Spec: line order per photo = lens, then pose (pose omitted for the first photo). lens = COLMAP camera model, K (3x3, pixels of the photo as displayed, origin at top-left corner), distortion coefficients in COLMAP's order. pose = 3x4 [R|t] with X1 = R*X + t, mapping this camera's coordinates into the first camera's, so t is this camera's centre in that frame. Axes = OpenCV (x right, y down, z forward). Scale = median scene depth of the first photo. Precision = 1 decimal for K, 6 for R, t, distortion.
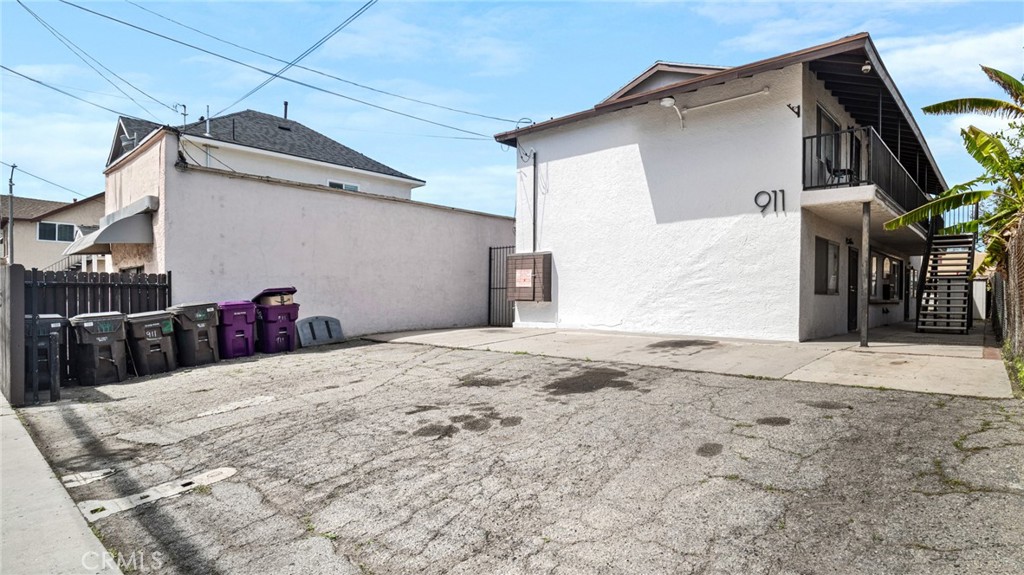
lens RADIAL K [[536.8, 0, 512.0], [0, 536.8, 287.5], [0, 0, 1]] dist [-0.002283, -0.001882]
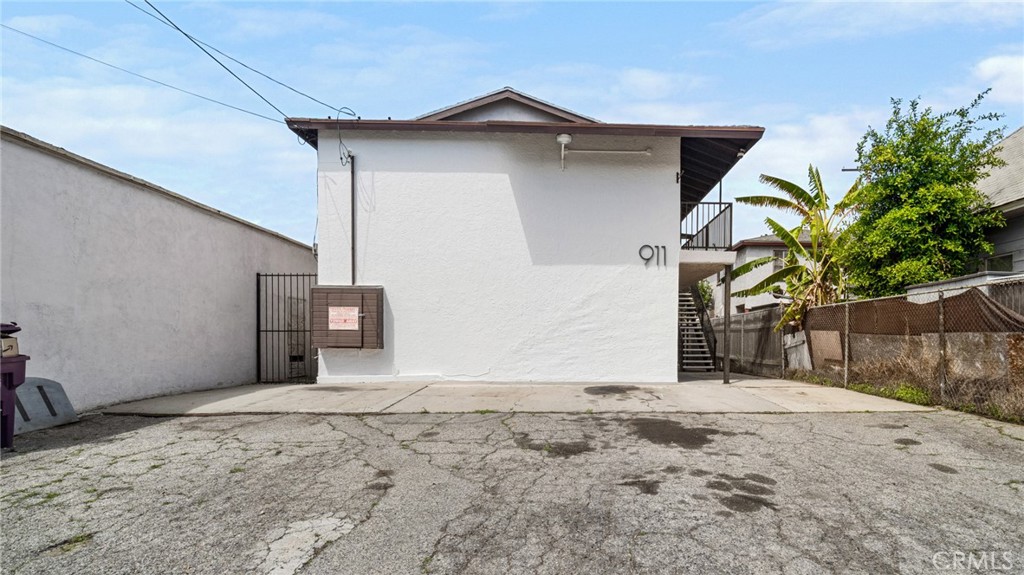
lens RADIAL K [[594.1, 0, 512.2], [0, 594.1, 349.9], [0, 0, 1]] dist [-0.019759, -0.000405]
pose [[0.723937, -0.006847, 0.689832, -0.454095], [-0.013018, 0.999637, 0.023584, 0.005695], [-0.689743, -0.026054, 0.723586, 0.259798]]
